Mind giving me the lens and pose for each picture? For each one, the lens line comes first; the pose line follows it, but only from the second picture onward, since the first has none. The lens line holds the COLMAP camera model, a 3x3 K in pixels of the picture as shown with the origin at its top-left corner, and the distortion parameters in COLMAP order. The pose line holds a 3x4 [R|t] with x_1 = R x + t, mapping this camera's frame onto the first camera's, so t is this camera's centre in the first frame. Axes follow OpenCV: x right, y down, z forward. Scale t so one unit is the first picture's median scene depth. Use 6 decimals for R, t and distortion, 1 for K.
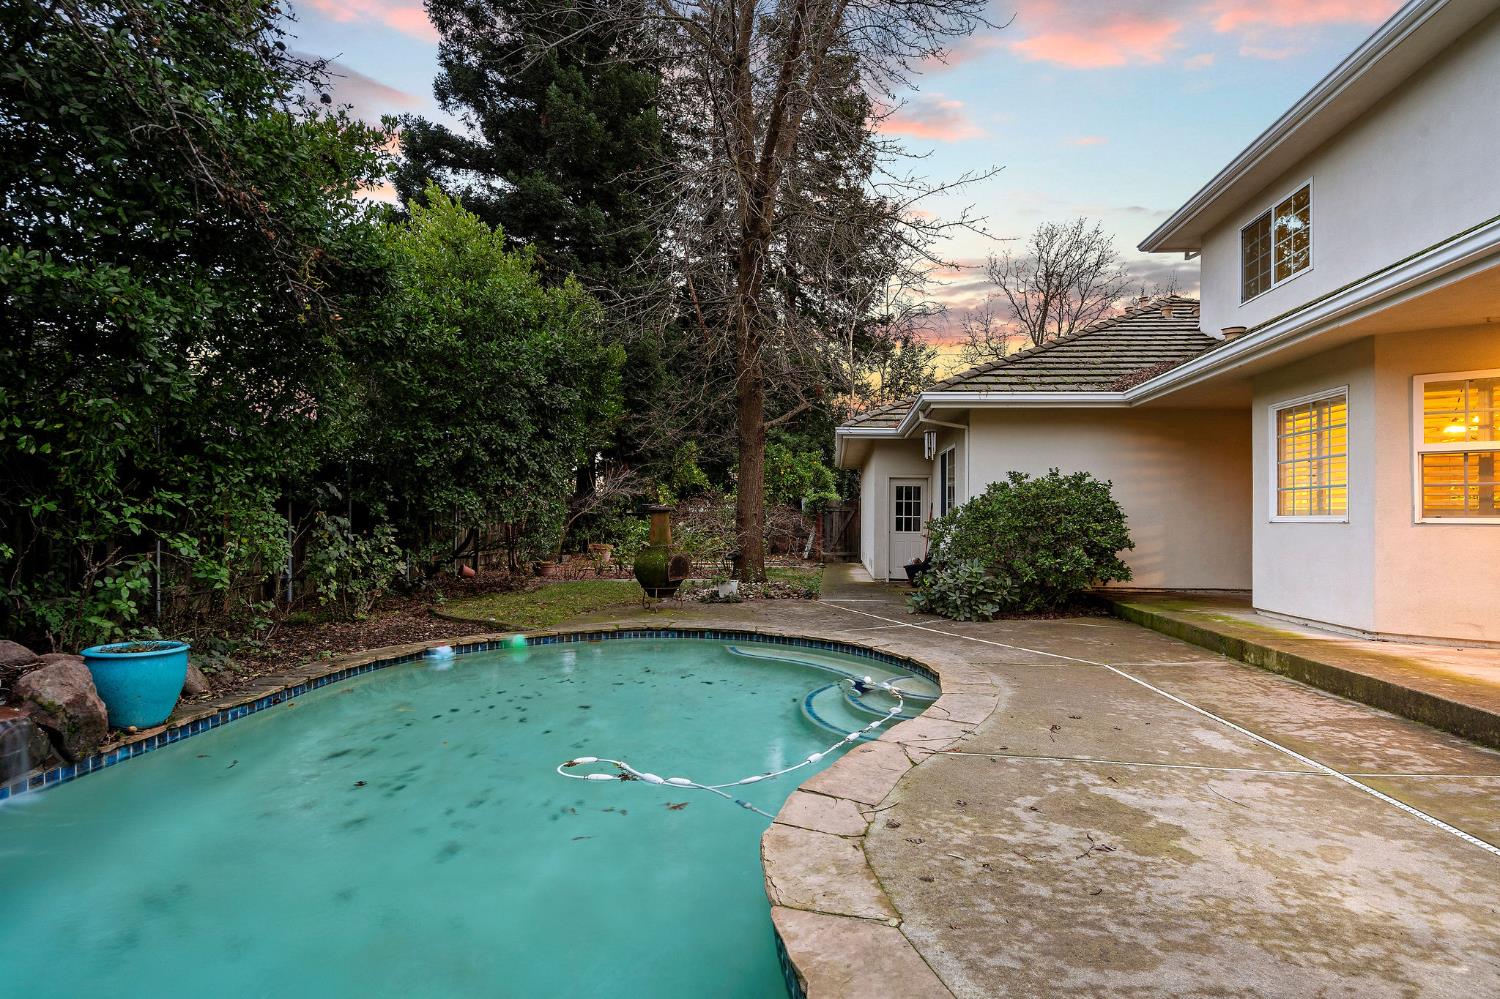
lens RADIAL K [[768.1, 0, 751.2], [0, 768.1, 504.7], [0, 0, 1]] dist [0.004338, 0.000374]
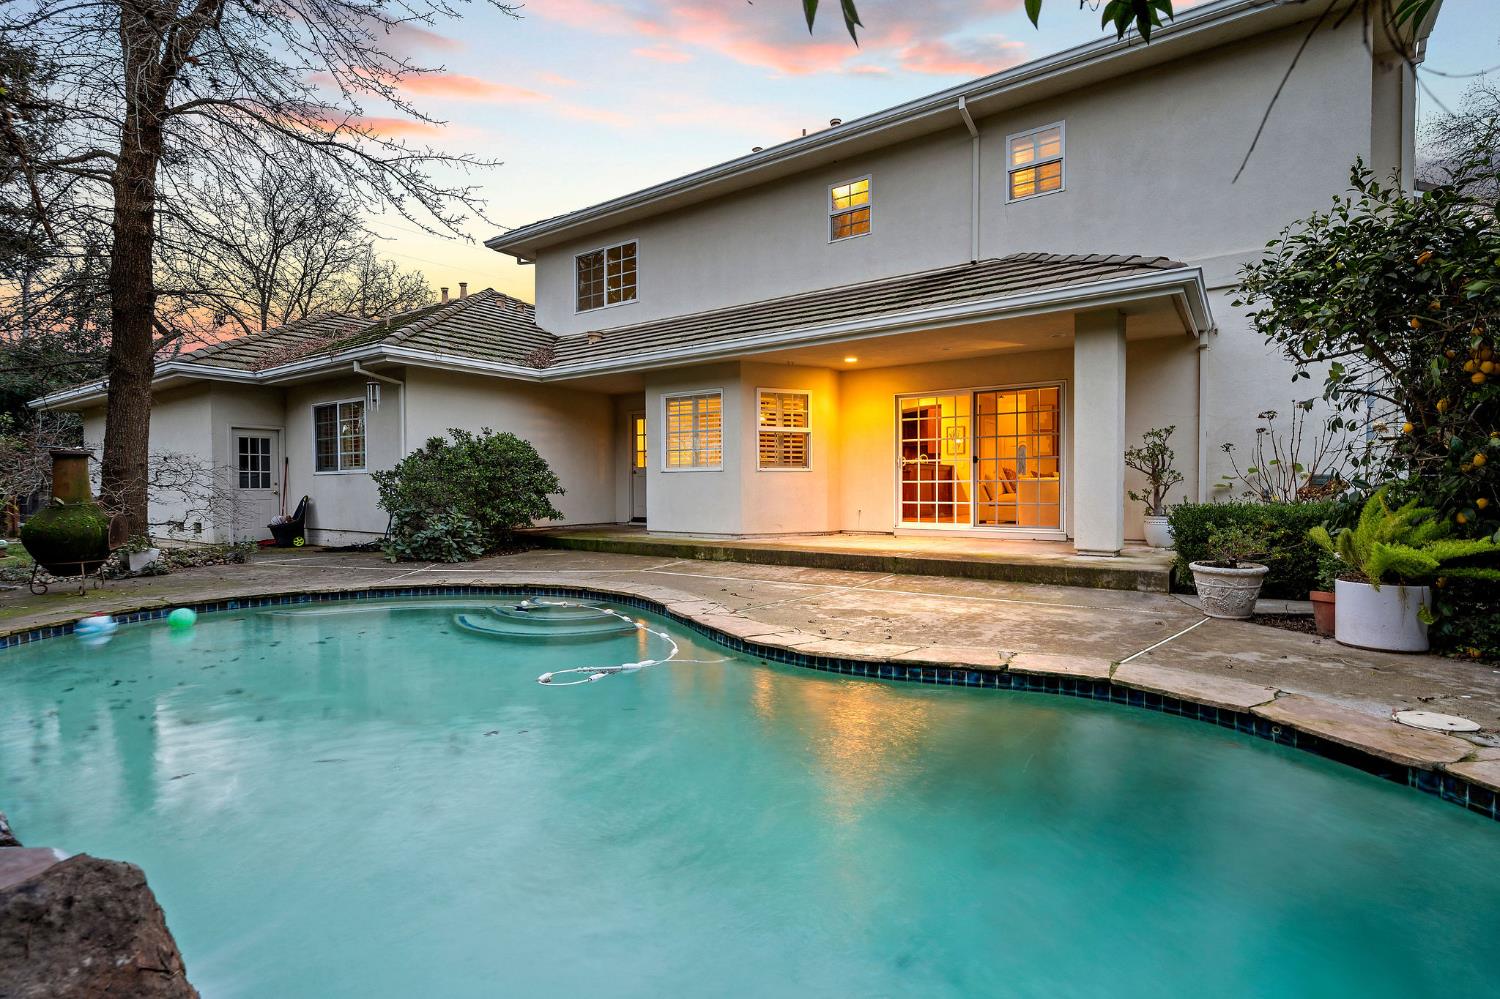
lens RADIAL K [[746.0, 0, 750.9], [0, 746.0, 496.3], [0, 0, 1]] dist [0.000607, 0.000062]
pose [[0.499596, -0.023164, 0.865949, -0.394352], [-0.008783, 0.999456, 0.031803, 0.017302], [-0.866214, -0.023494, 0.499121, 0.093442]]
